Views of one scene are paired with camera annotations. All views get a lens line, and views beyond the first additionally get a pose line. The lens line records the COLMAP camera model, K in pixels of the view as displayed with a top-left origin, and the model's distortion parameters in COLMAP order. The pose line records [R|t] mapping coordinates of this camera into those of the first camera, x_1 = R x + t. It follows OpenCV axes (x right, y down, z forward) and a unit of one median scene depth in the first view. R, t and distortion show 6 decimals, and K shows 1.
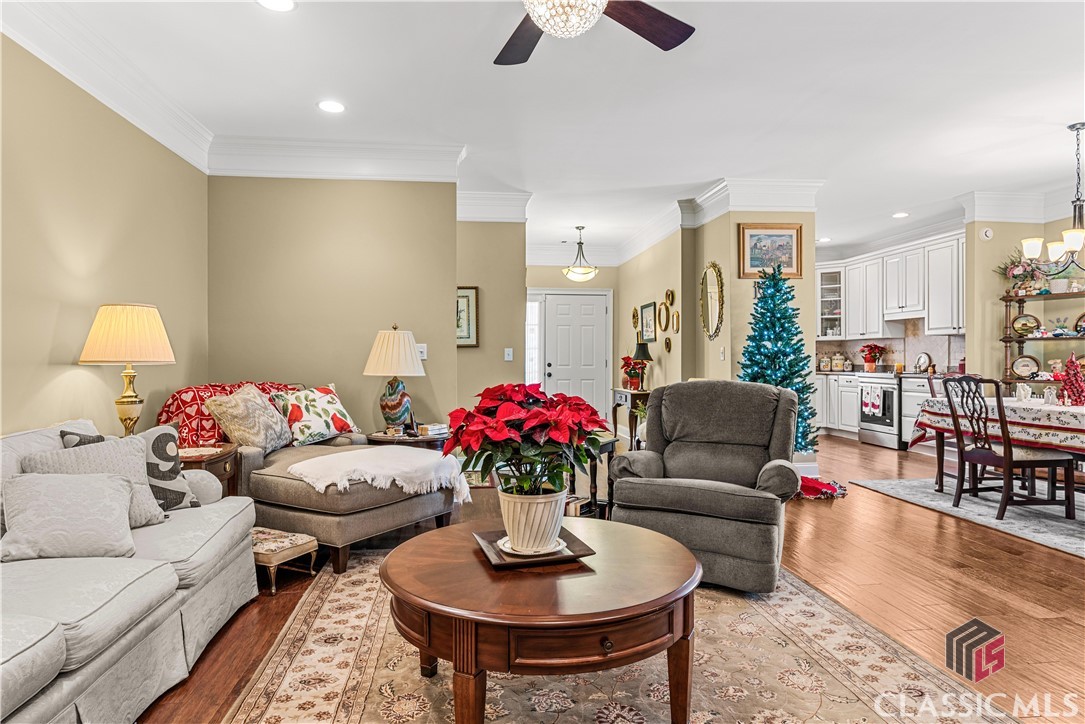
lens RADIAL K [[617.8, 0, 543.1], [0, 617.8, 360.3], [0, 0, 1]] dist [-0.011844, 0.005701]
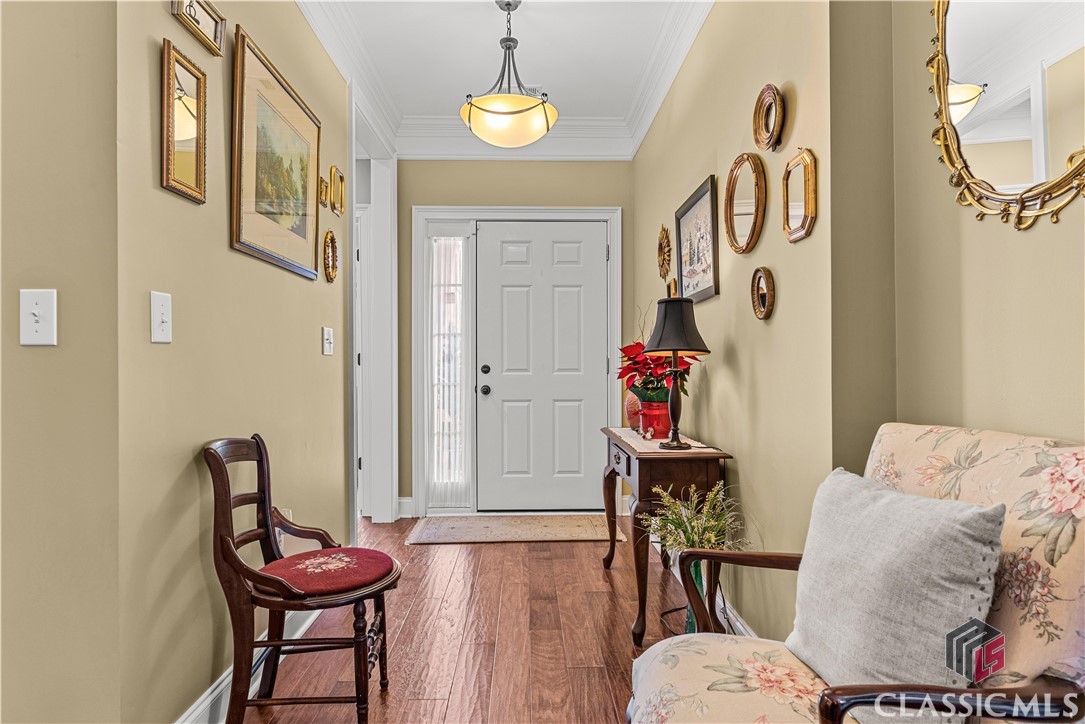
lens RADIAL K [[617.8, 0, 541.8], [0, 617.8, 364.5], [0, 0, 1]] dist [-0.011844, 0.005701]
pose [[0.996230, -0.006264, -0.086529, 0.117119], [0.005886, 0.999972, -0.004632, 0.007652], [0.086556, 0.004106, 0.996239, 0.664177]]
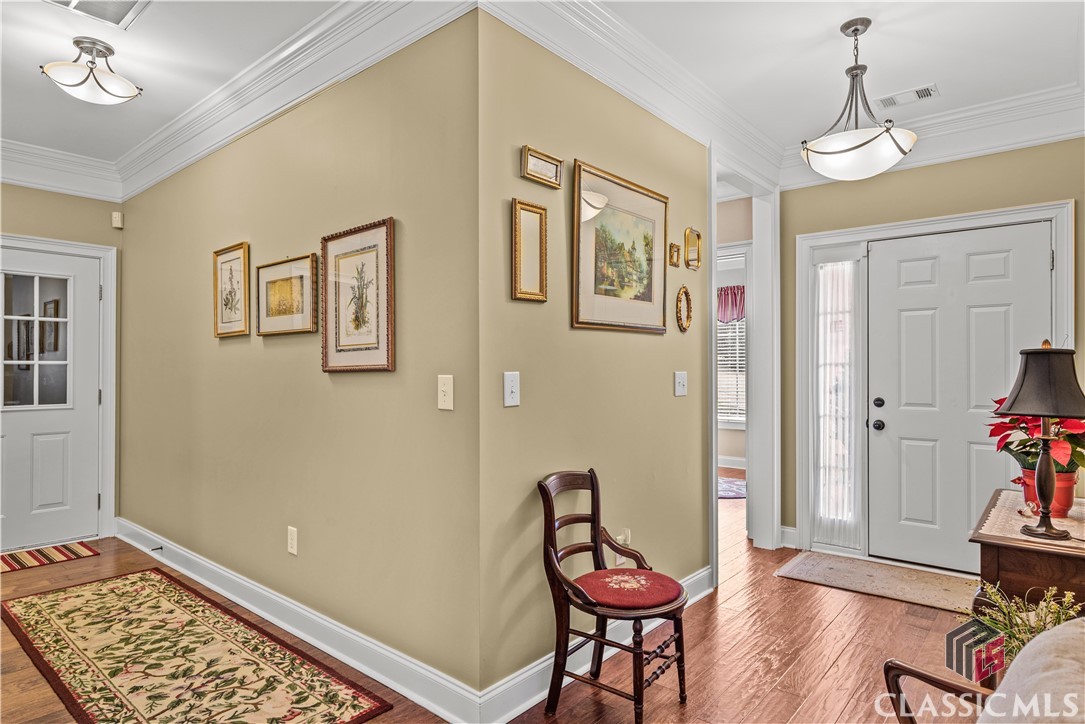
lens RADIAL K [[617.8, 0, 538.3], [0, 617.8, 365.3], [0, 0, 1]] dist [-0.011844, 0.005701]
pose [[0.685901, -0.005898, -0.727671, 0.200463], [-0.000422, 0.999964, -0.008503, -0.018592], [0.727695, 0.006139, 0.685873, 0.660606]]
